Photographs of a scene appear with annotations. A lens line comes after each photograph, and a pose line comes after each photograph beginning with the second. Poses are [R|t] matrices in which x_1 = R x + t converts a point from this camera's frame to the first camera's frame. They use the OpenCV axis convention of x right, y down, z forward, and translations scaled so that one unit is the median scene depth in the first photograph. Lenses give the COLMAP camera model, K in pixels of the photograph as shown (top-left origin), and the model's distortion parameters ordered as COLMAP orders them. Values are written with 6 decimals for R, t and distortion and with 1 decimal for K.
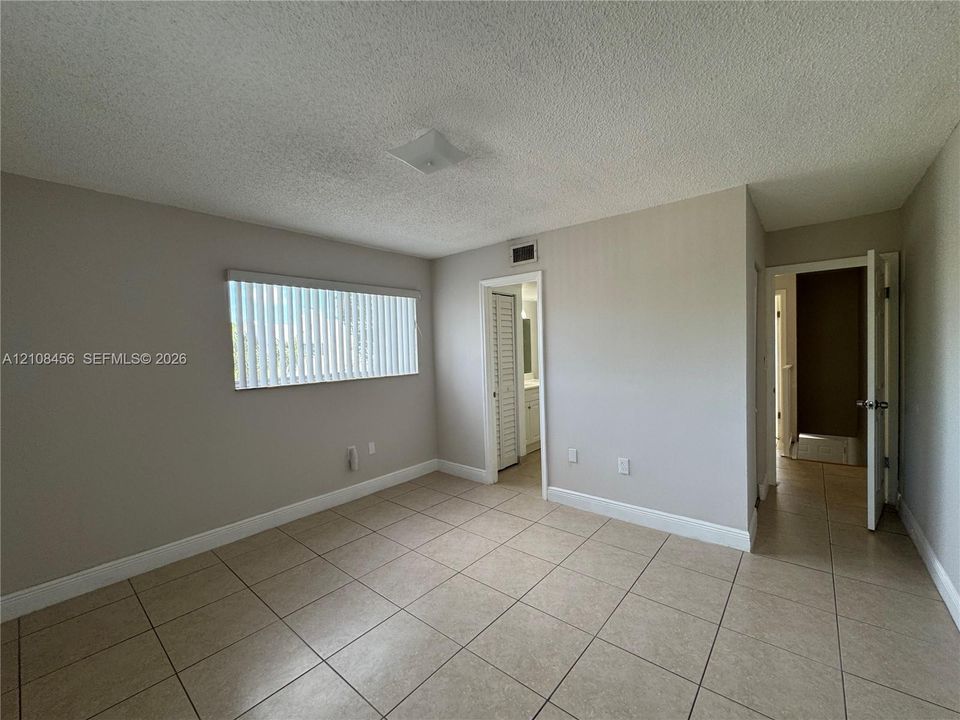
lens RADIAL K [[392.2, 0, 480.0], [0, 392.2, 360.0], [0, 0, 1]] dist [-0.003499, -0.000770]
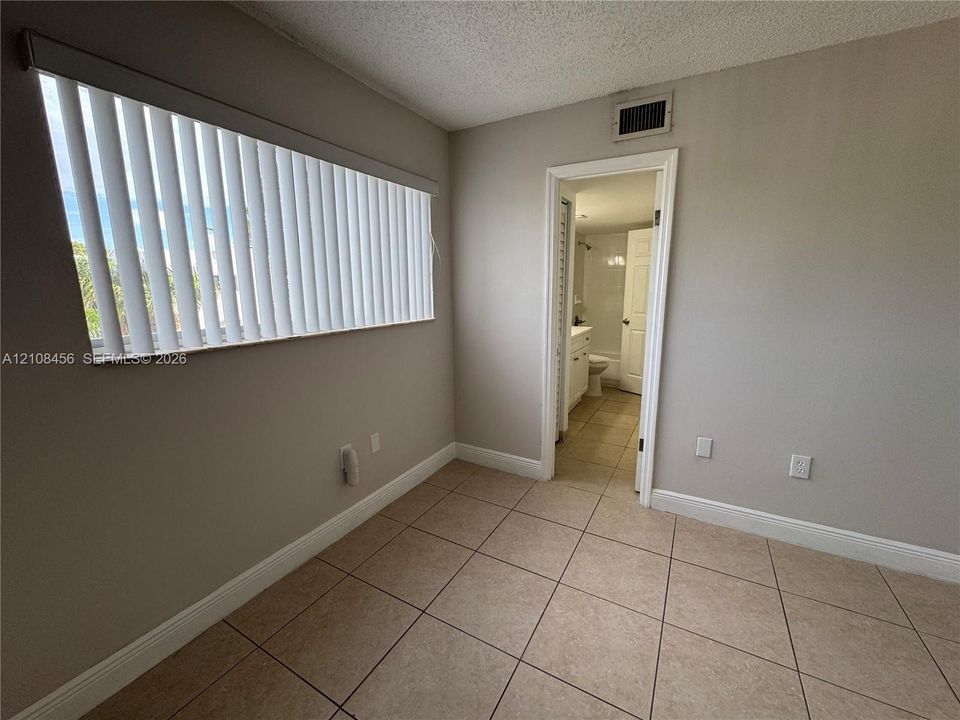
lens RADIAL K [[392.2, 0, 480.0], [0, 392.2, 360.0], [0, 0, 1]] dist [-0.003499, -0.000770]
pose [[0.981778, -0.012253, 0.189637, -0.232877], [-0.017244, 0.988058, 0.153116, 0.001578], [-0.189248, -0.153596, 0.969842, 0.402859]]
